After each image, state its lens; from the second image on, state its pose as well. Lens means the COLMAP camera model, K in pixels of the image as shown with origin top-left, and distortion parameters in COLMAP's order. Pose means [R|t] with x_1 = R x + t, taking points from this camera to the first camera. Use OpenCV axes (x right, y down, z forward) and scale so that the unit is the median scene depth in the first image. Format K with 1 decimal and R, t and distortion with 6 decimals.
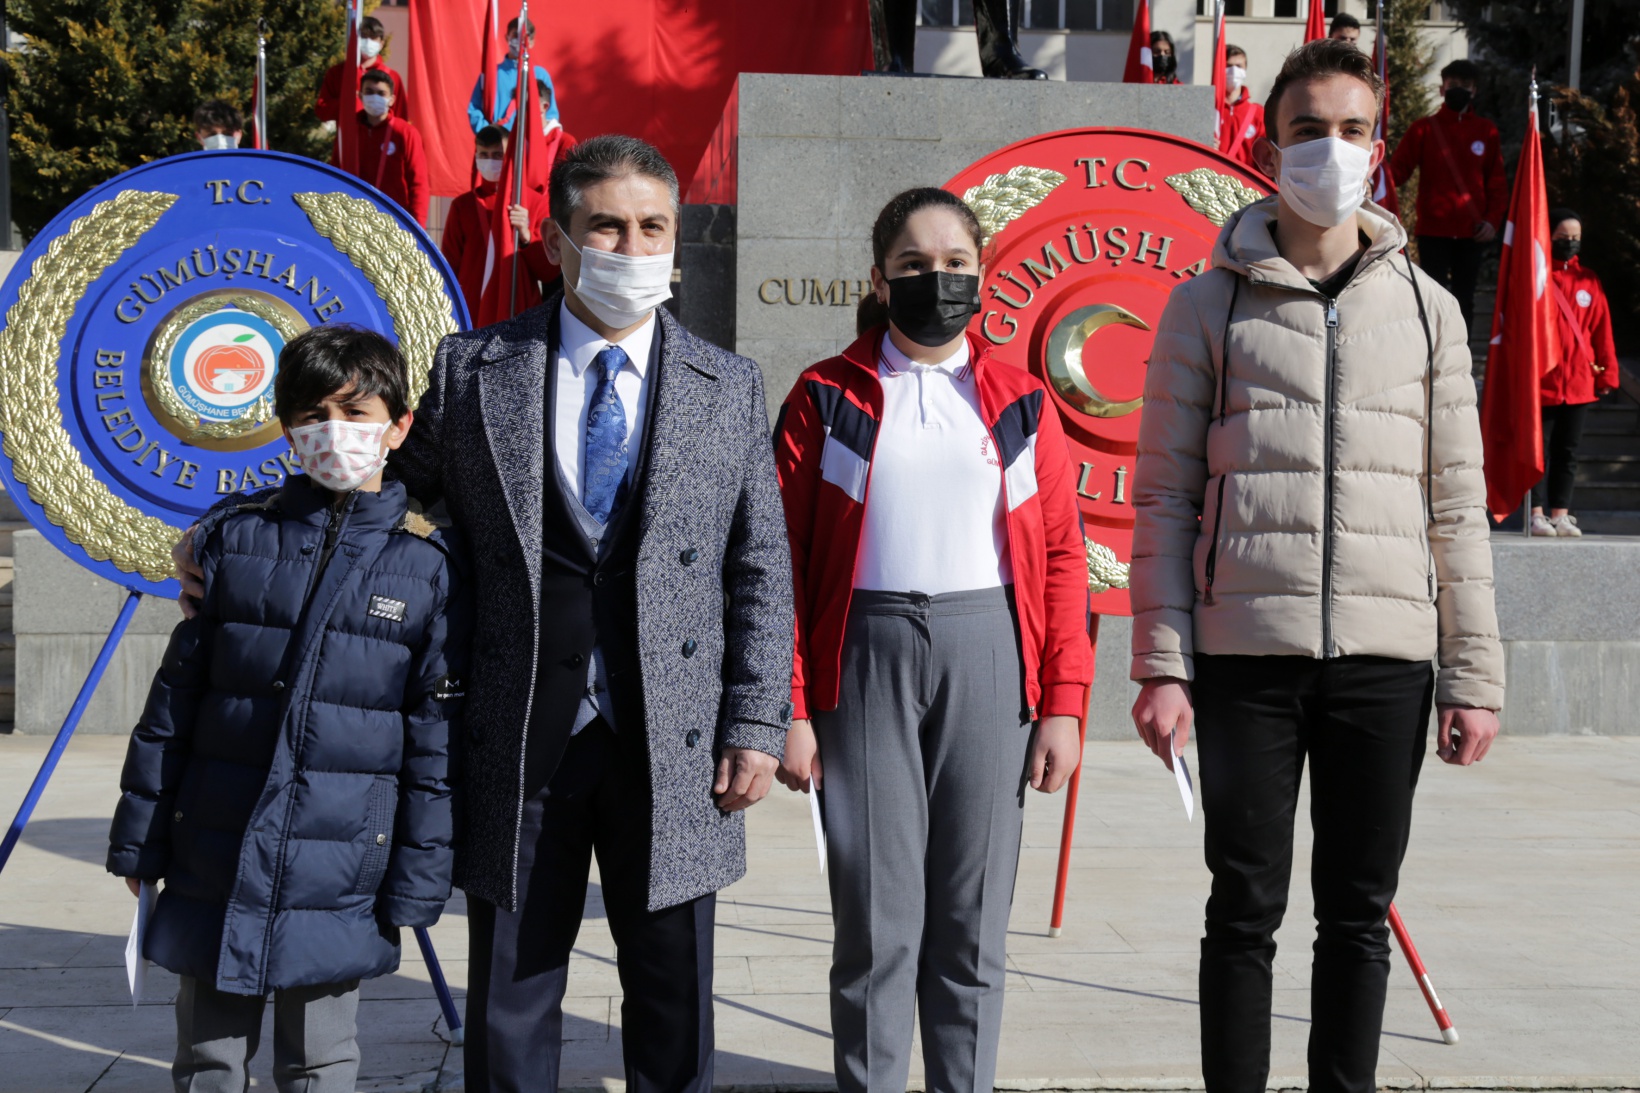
lens RADIAL K [[1890.3, 0, 815.3], [0, 1890.3, 476.6], [0, 0, 1]] dist [0.010047, 0.159932]
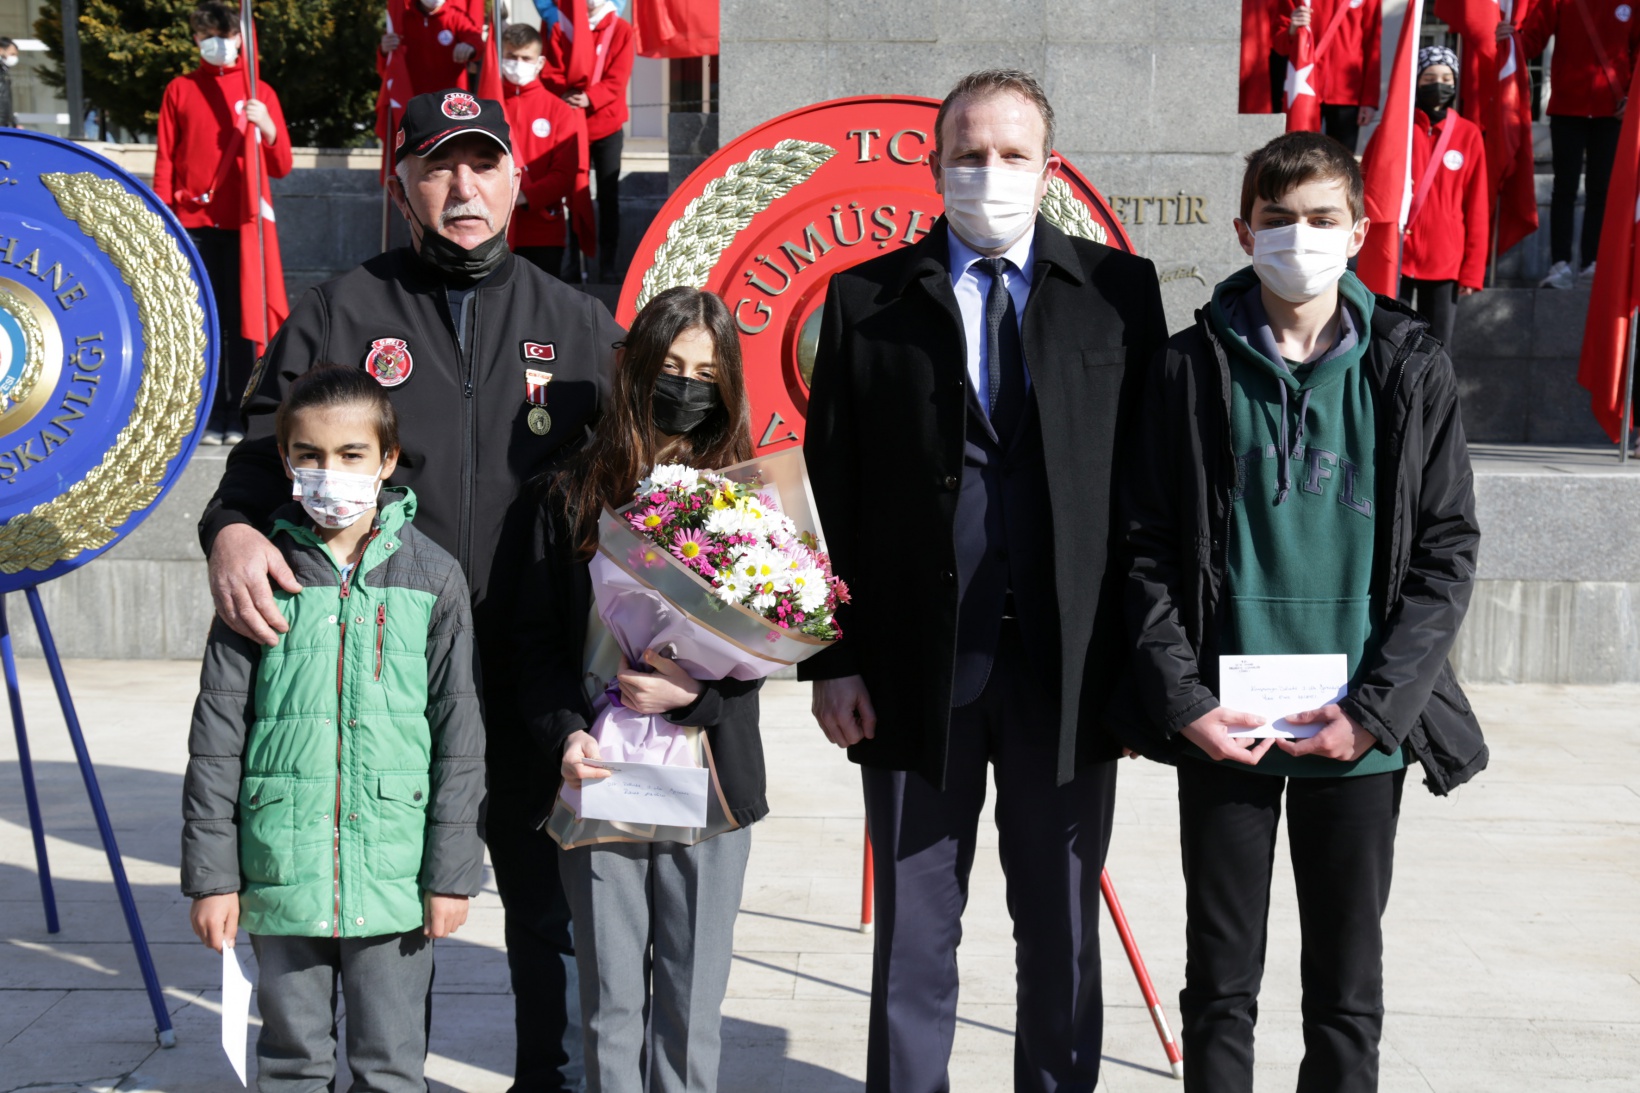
lens RADIAL K [[2000.8, 0, 817.1], [0, 2000.8, 490.1], [0, 0, 1]] dist [0.056227, 0.198530]
pose [[0.993797, 0.008426, -0.110890, 0.119144], [0.000087, 0.997066, 0.076544, -0.033735], [0.111209, -0.076079, 0.990881, -0.000521]]
